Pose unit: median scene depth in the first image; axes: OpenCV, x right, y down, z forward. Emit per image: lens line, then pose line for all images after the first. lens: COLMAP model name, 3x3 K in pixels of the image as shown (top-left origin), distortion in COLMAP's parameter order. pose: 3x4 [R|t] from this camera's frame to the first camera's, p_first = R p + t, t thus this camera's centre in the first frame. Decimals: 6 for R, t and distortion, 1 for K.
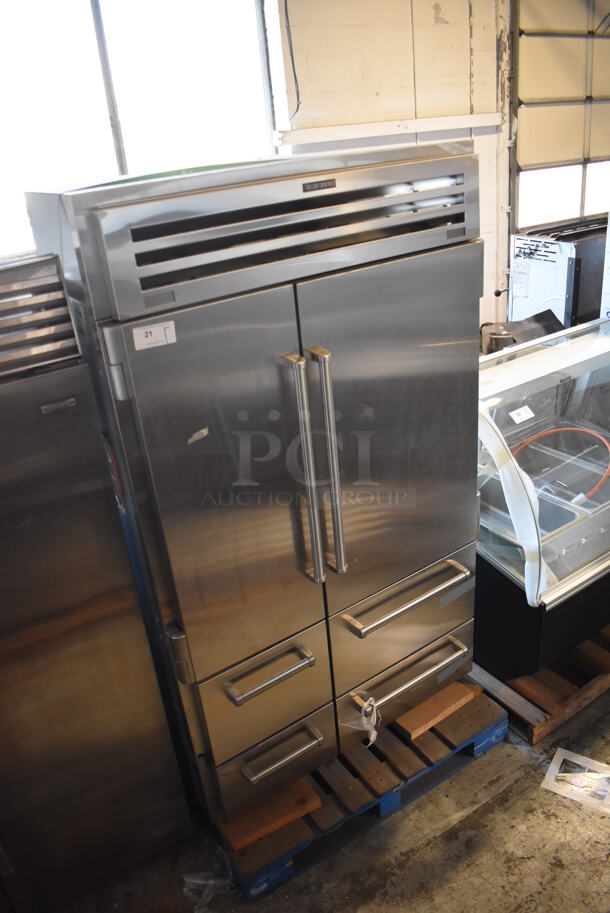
lens RADIAL K [[711.7, 0, 305.0], [0, 711.7, 456.5], [0, 0, 1]] dist [-0.094945, -0.000602]
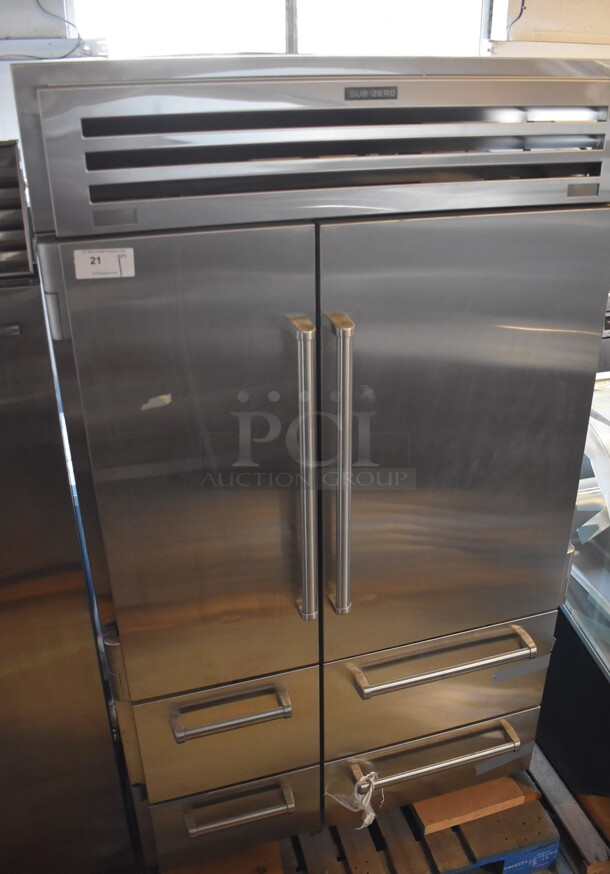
lens RADIAL K [[827.7, 0, 307.8], [0, 827.7, 461.7], [0, 0, 1]] dist [-0.091096, -0.002448]
pose [[0.956331, 0.209398, -0.203921, 0.160970], [-0.199196, 0.977487, 0.069572, -0.048702], [0.213899, -0.025914, 0.976512, 0.128644]]
